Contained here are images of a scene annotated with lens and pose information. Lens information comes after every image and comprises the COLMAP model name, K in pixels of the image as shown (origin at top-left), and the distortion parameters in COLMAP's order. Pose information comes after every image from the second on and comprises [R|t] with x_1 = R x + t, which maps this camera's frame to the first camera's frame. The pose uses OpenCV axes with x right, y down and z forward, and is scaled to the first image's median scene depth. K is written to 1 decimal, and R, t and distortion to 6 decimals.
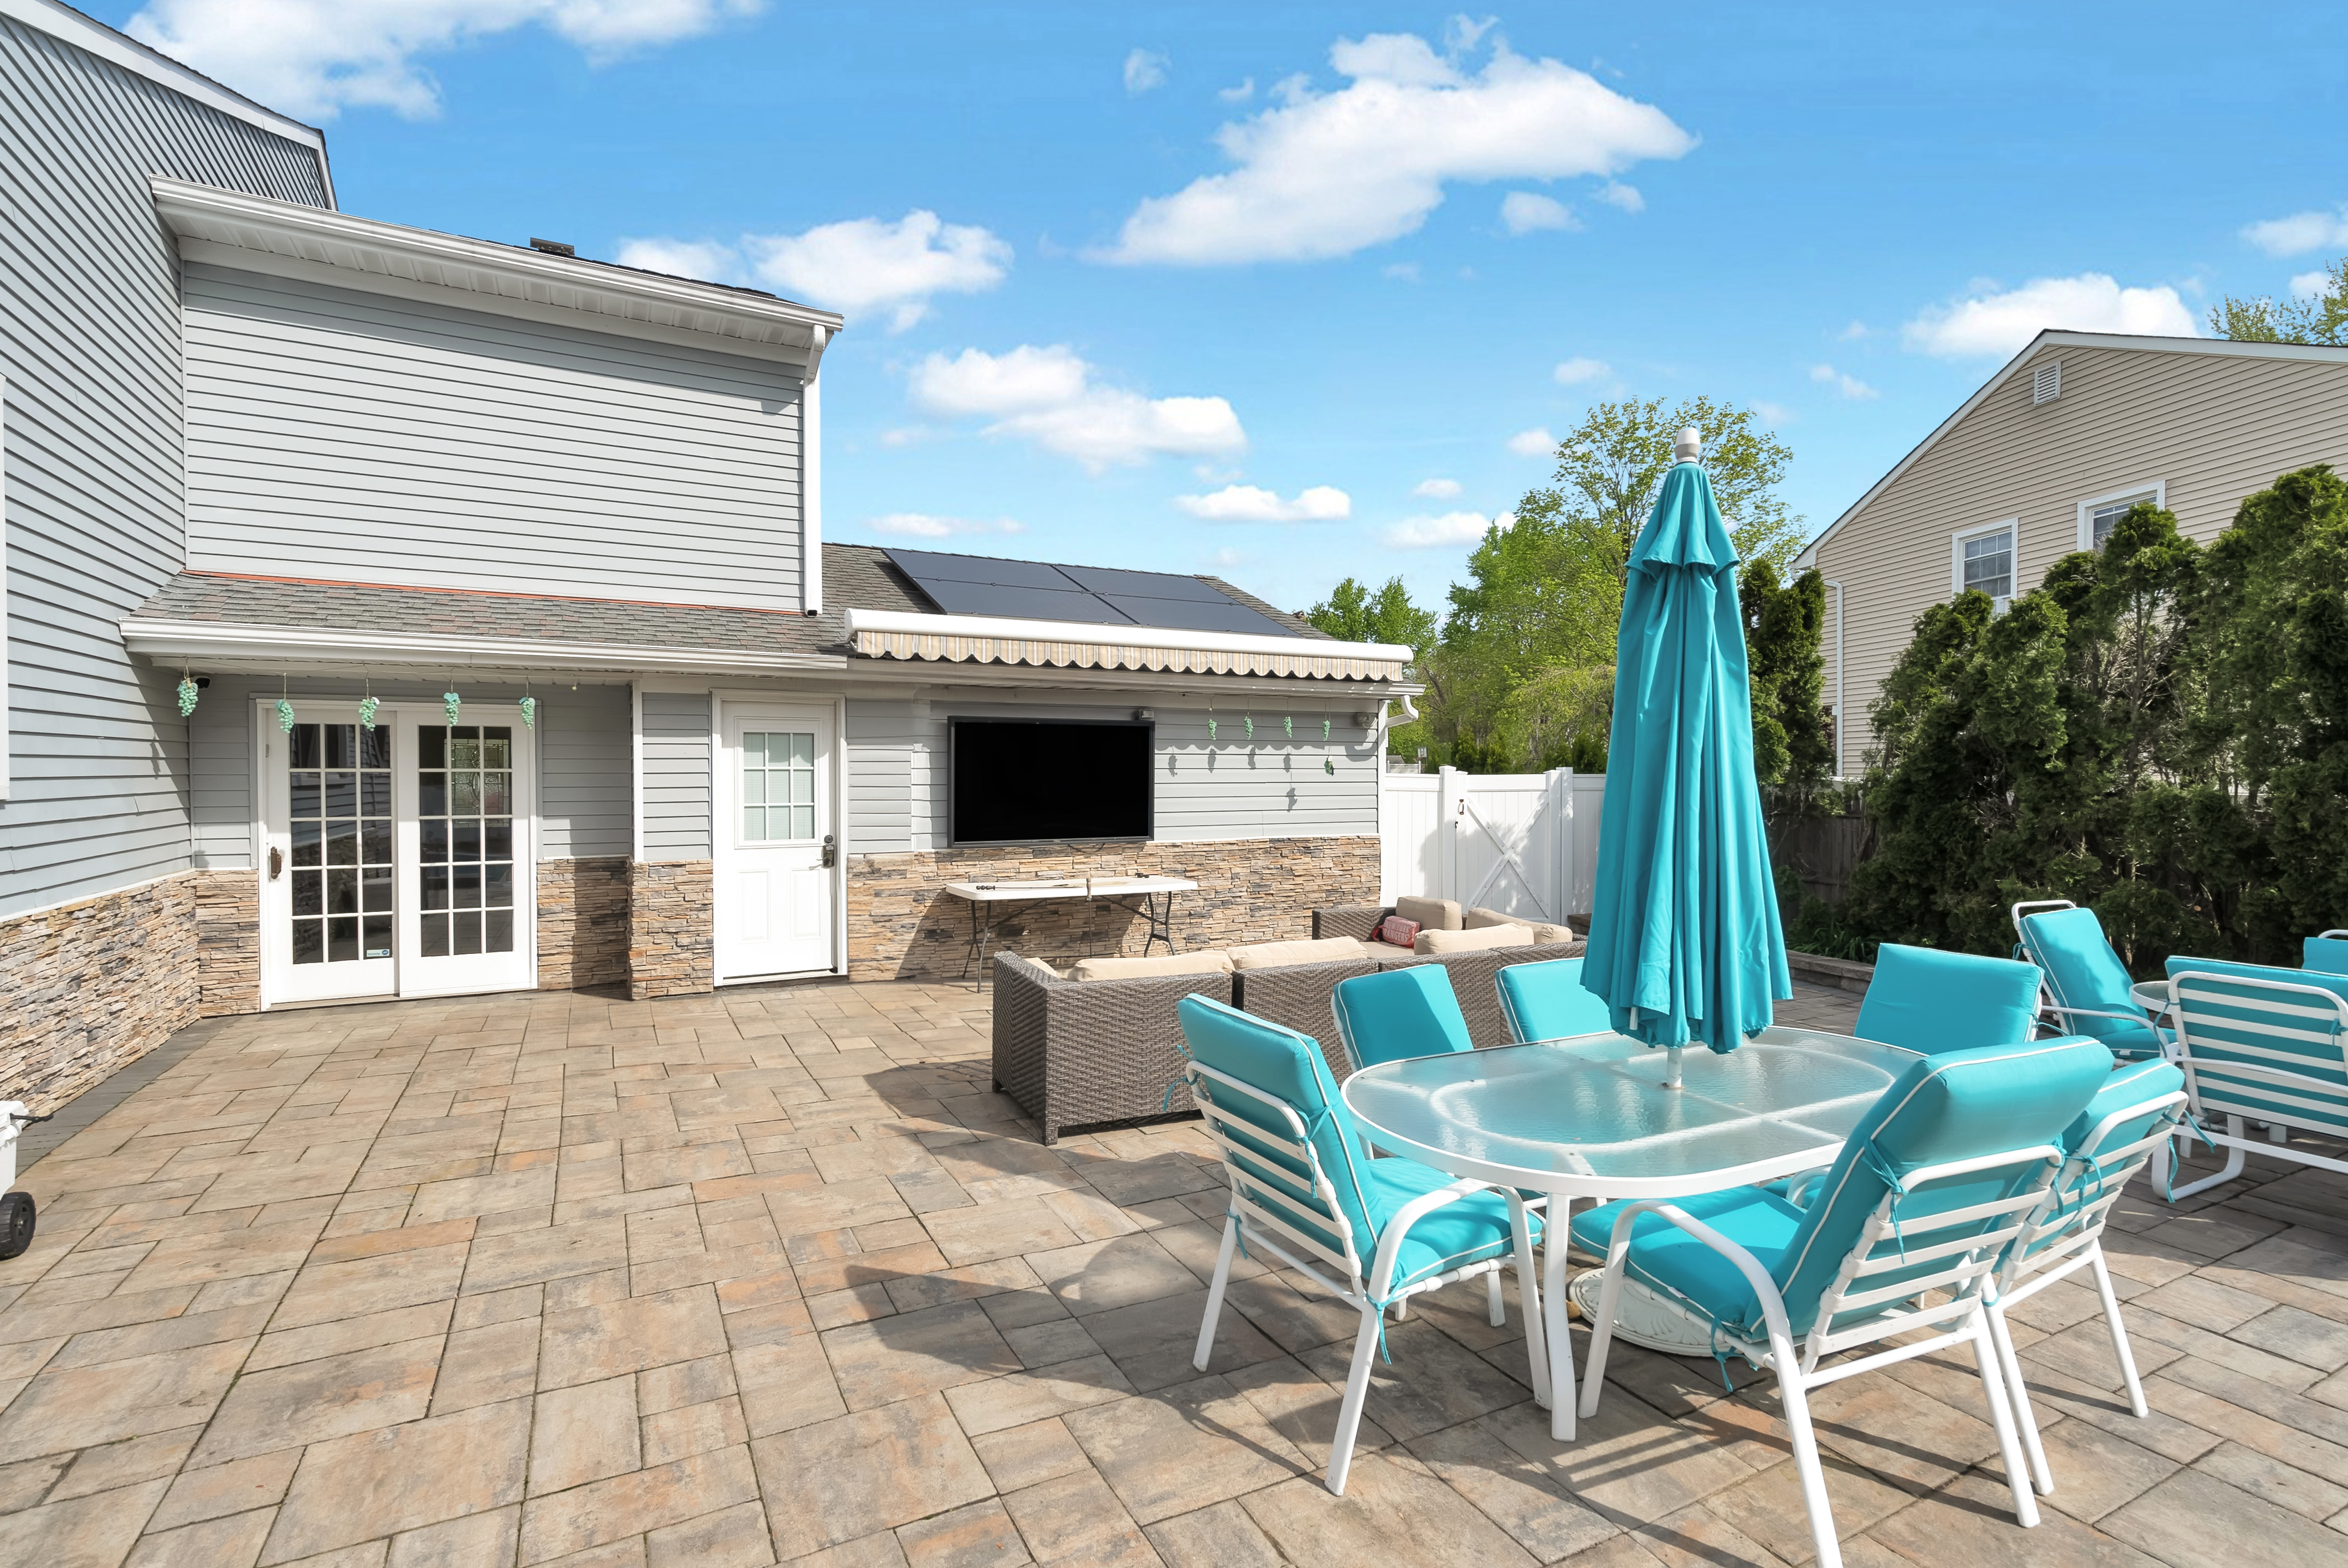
lens RADIAL K [[1023.1, 0, 1105.9], [0, 1023.1, 790.5], [0, 0, 1]] dist [-0.003715, 0.000224]
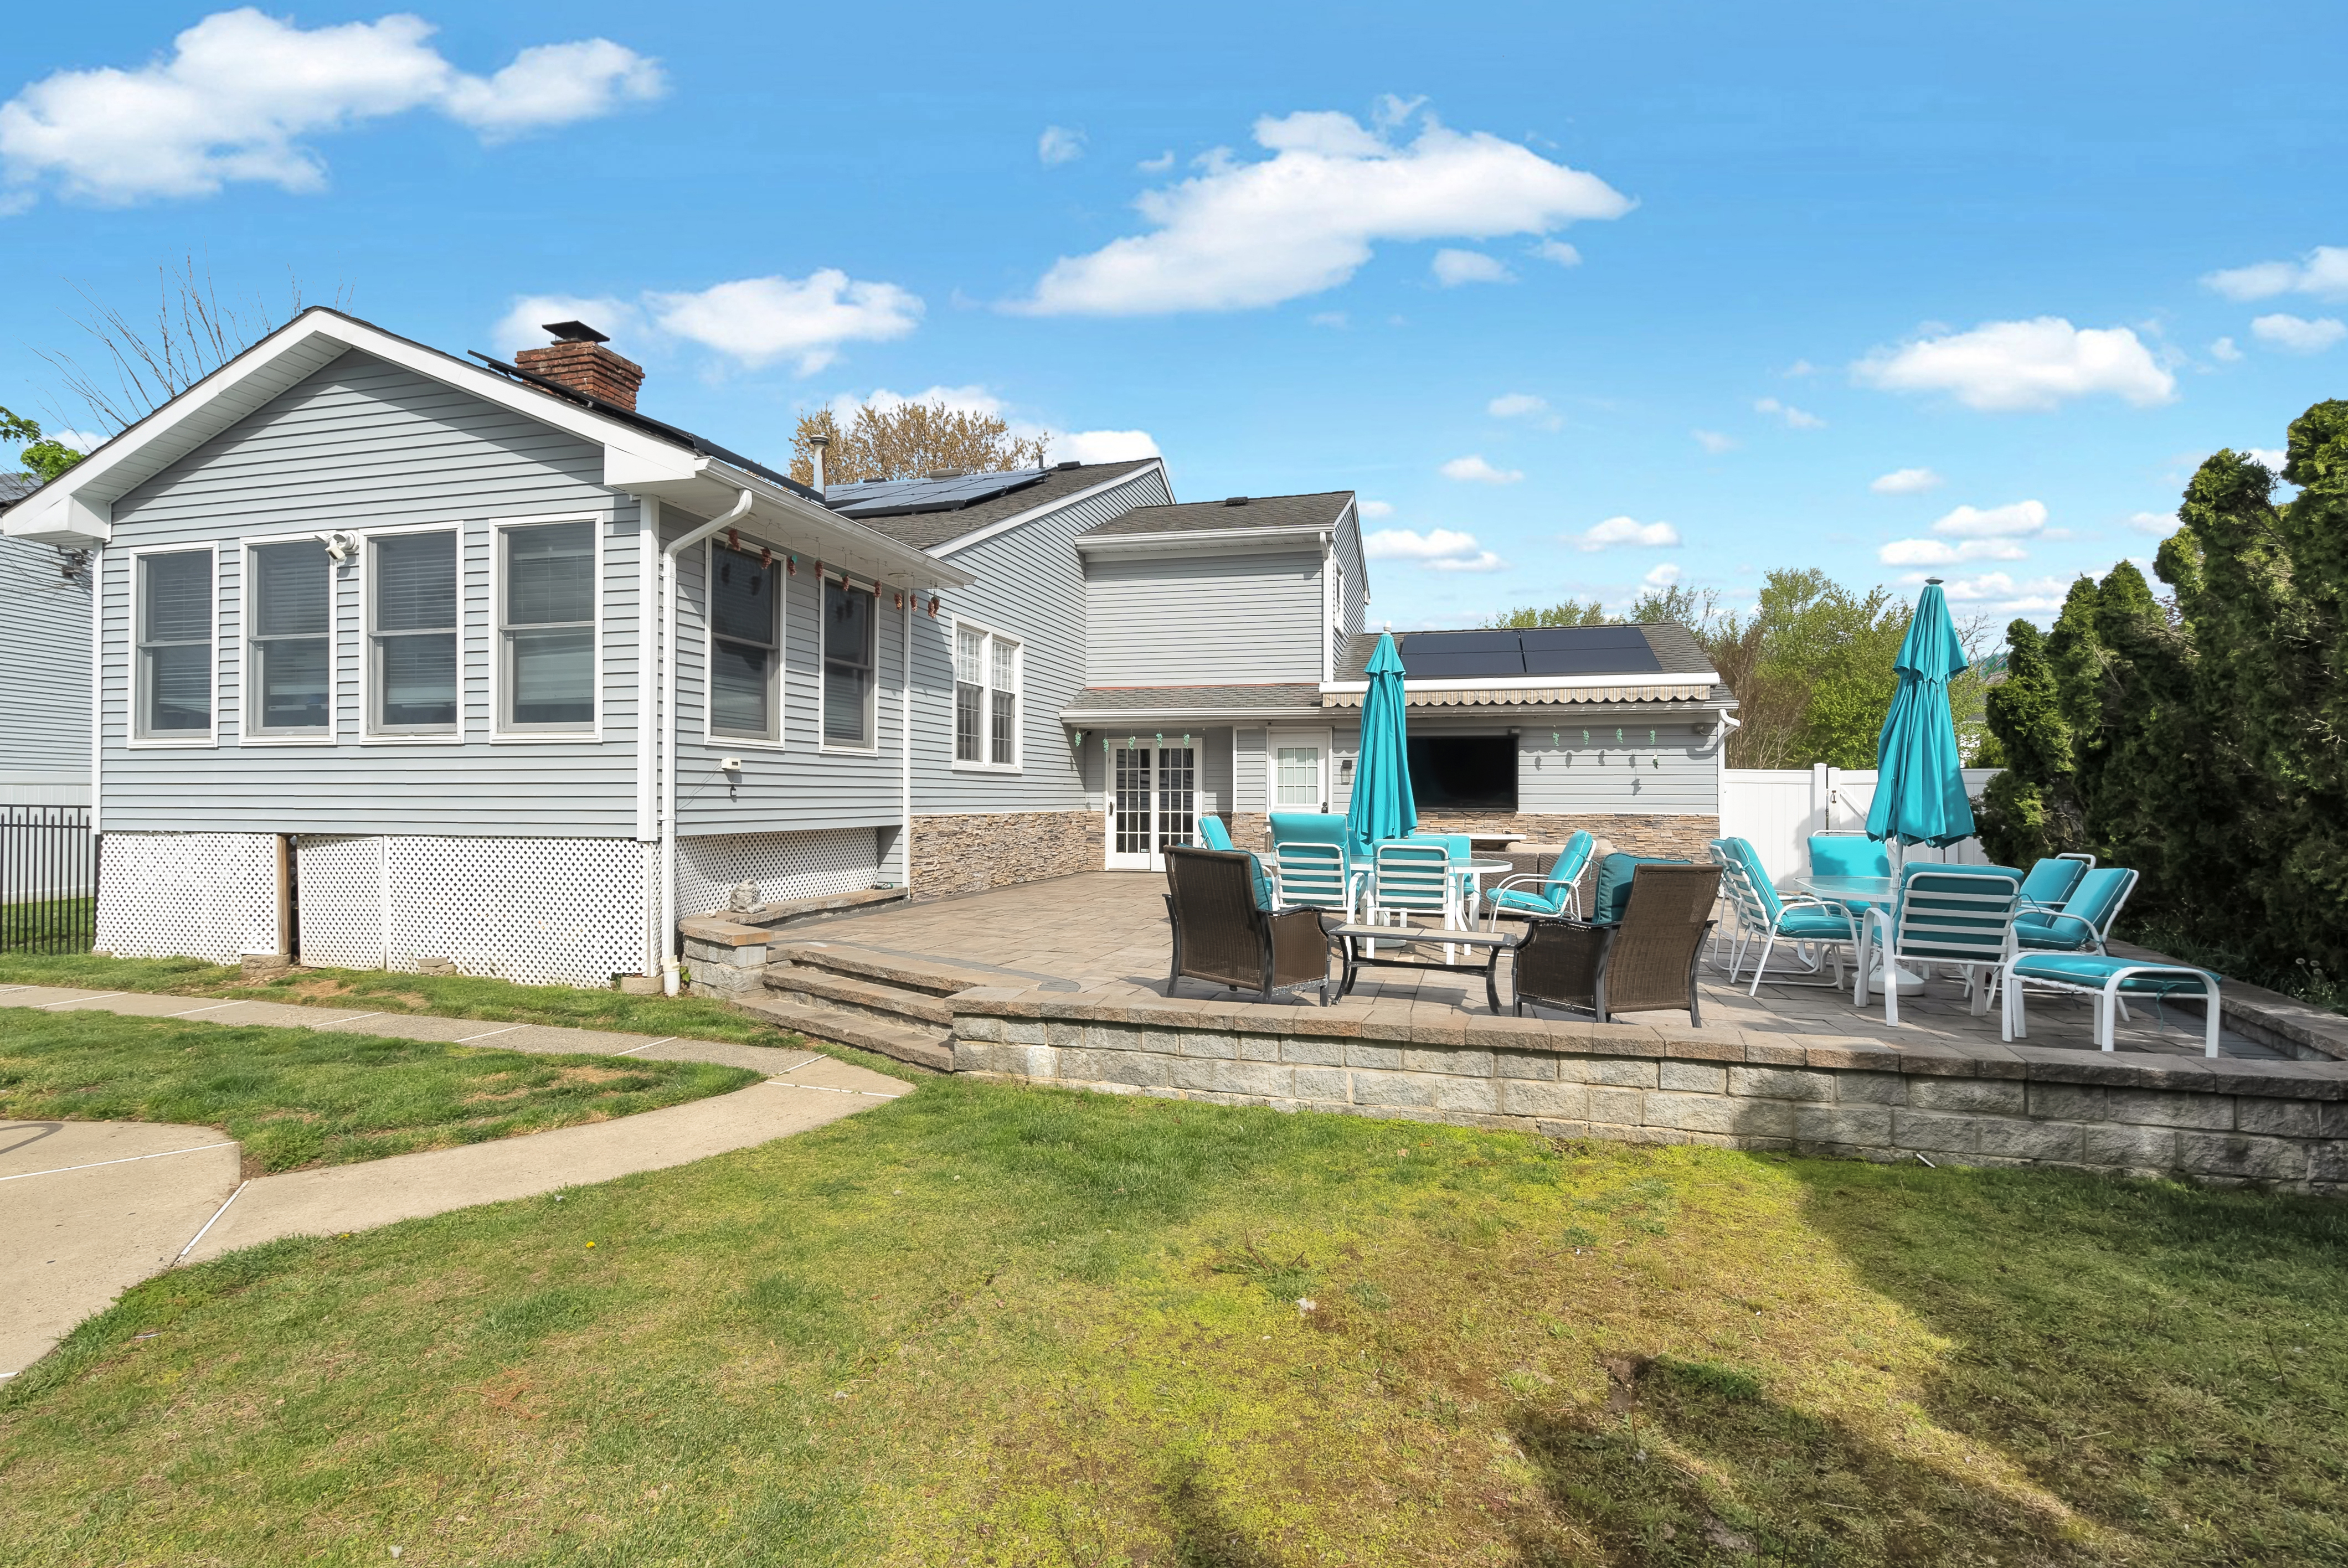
lens RADIAL K [[1023.1, 0, 1125.6], [0, 1023.1, 797.5], [0, 0, 1]] dist [-0.003715, 0.000224]
pose [[0.704204, 0.010380, -0.709922, 0.848693], [-0.021443, 0.999748, -0.006652, 0.059007], [0.709674, 0.019907, 0.704249, -0.611254]]
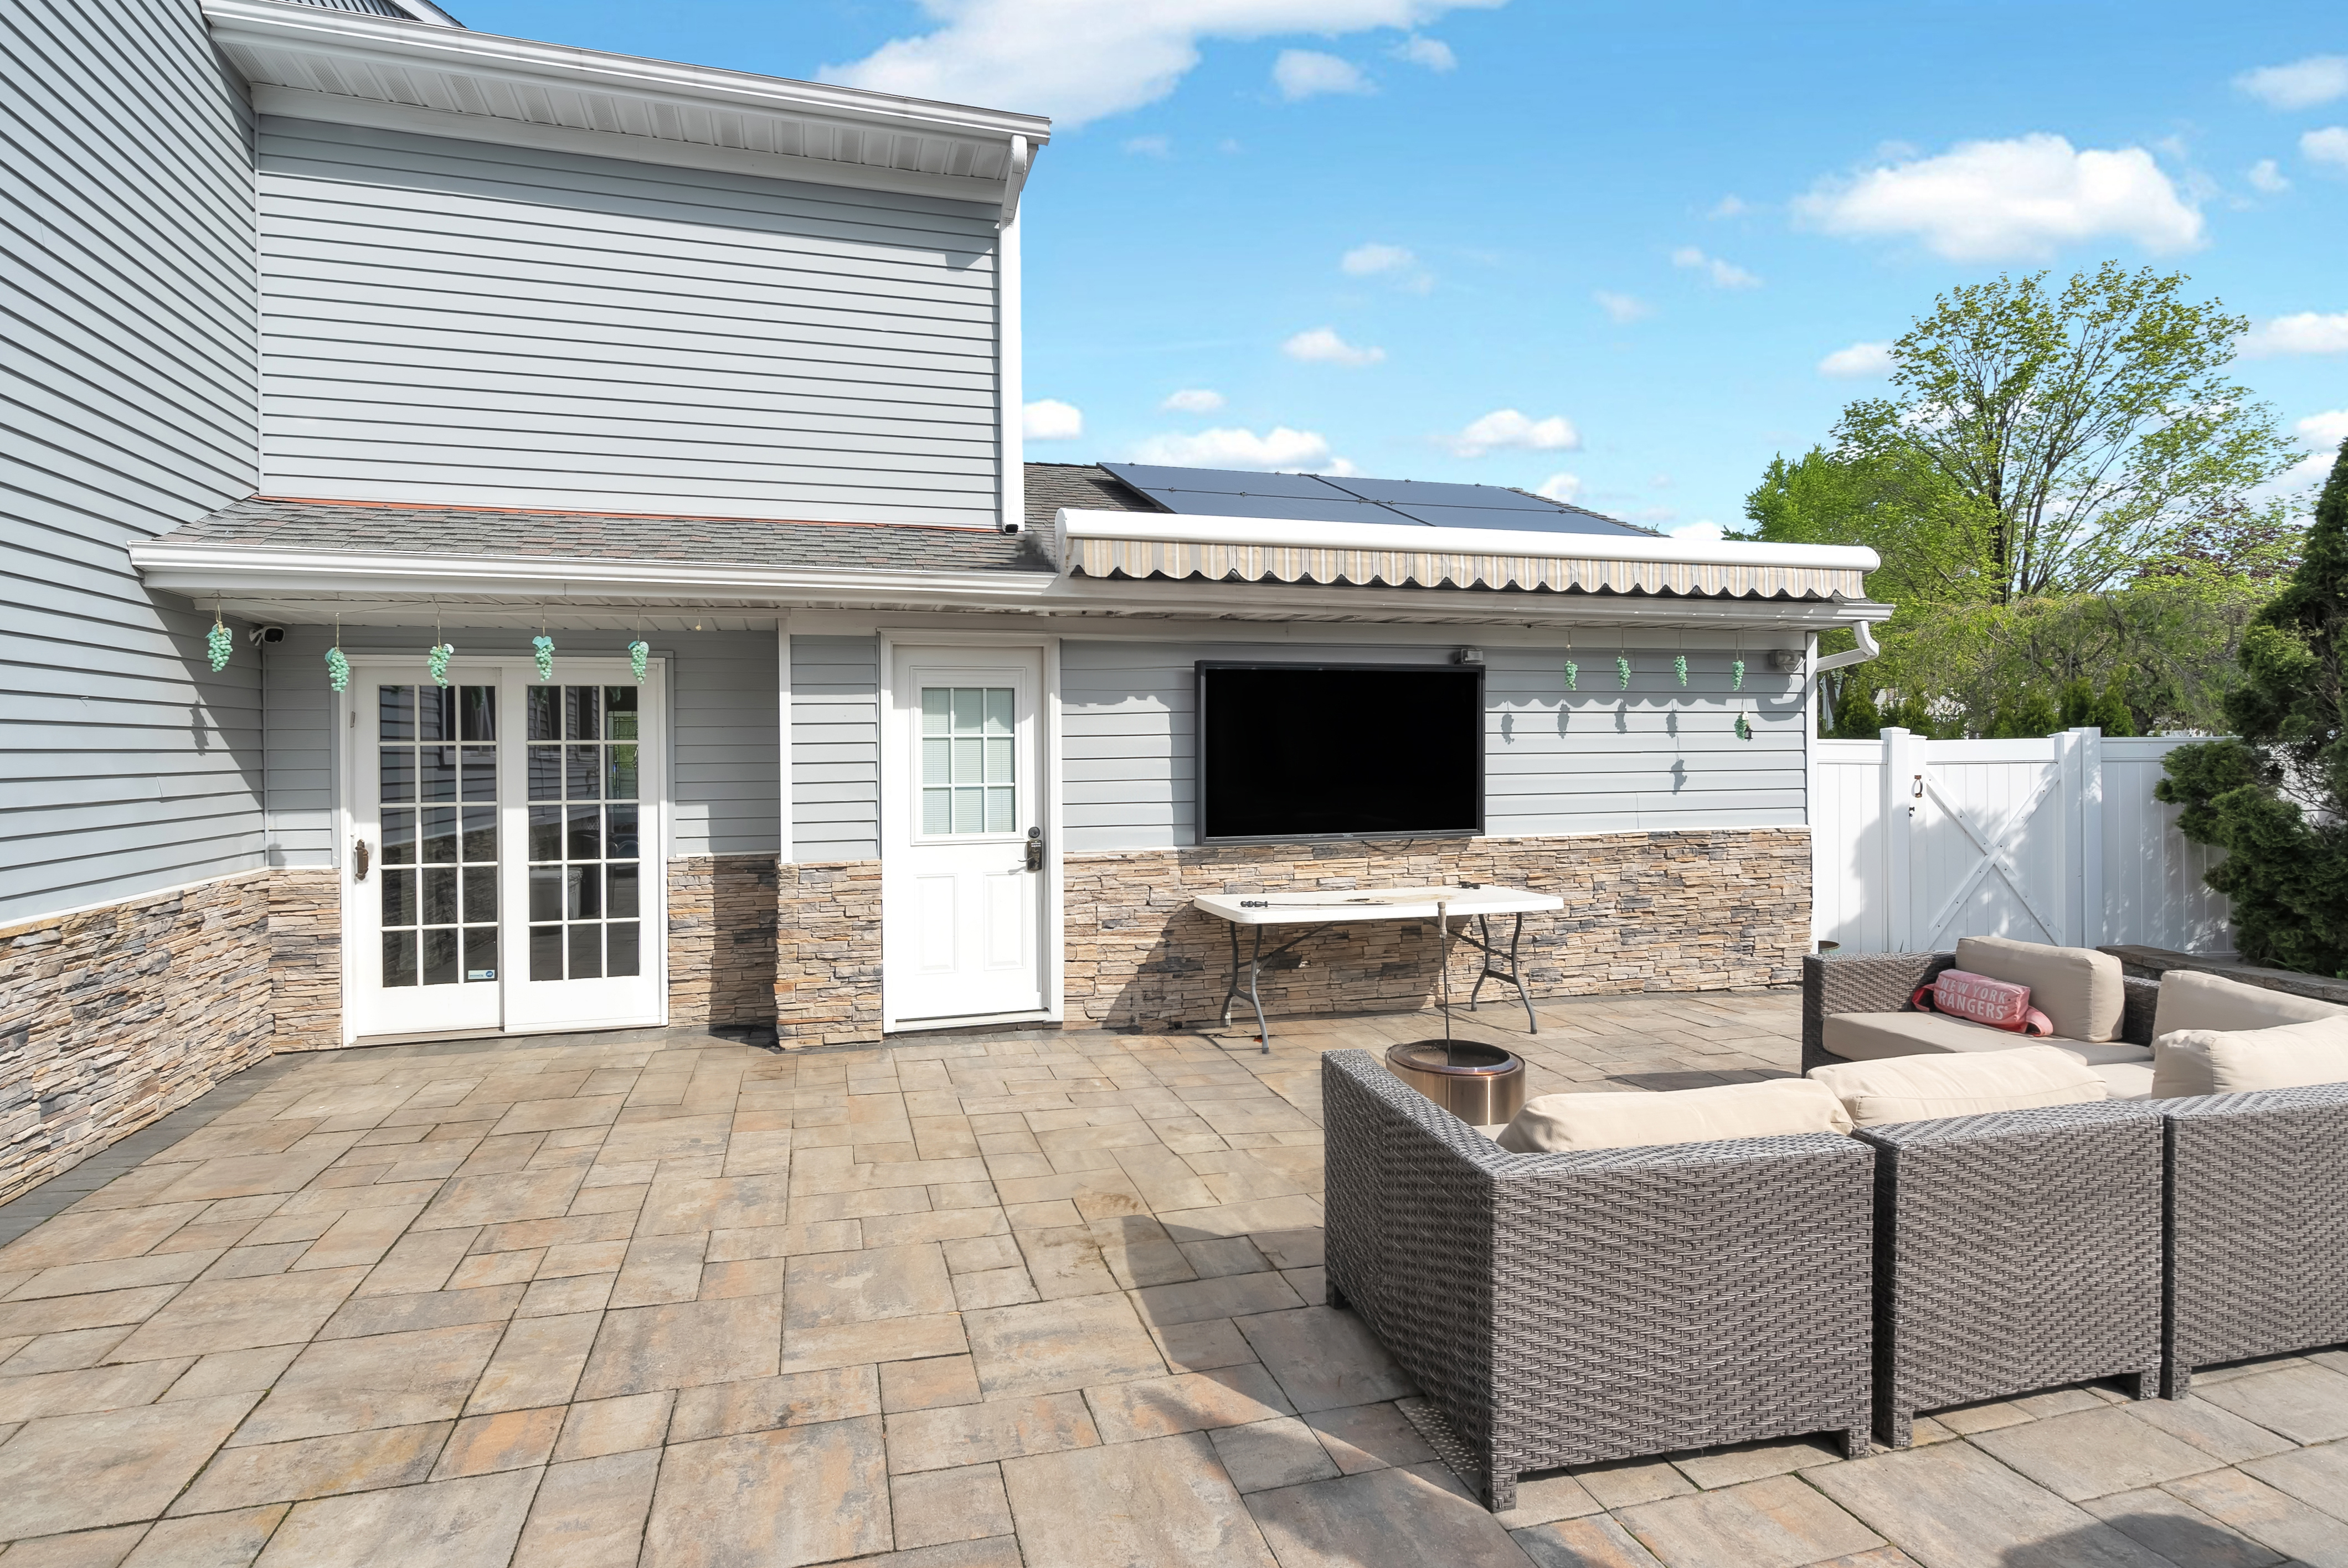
lens RADIAL K [[1065.0, 0, 1128.1], [0, 1065.0, 753.8], [0, 0, 1]] dist [-0.006146, -0.000132]
pose [[0.984998, -0.007622, -0.172395, -0.077401], [0.004988, 0.999864, -0.015705, 0.003791], [0.172492, 0.014609, 0.984903, 0.275629]]
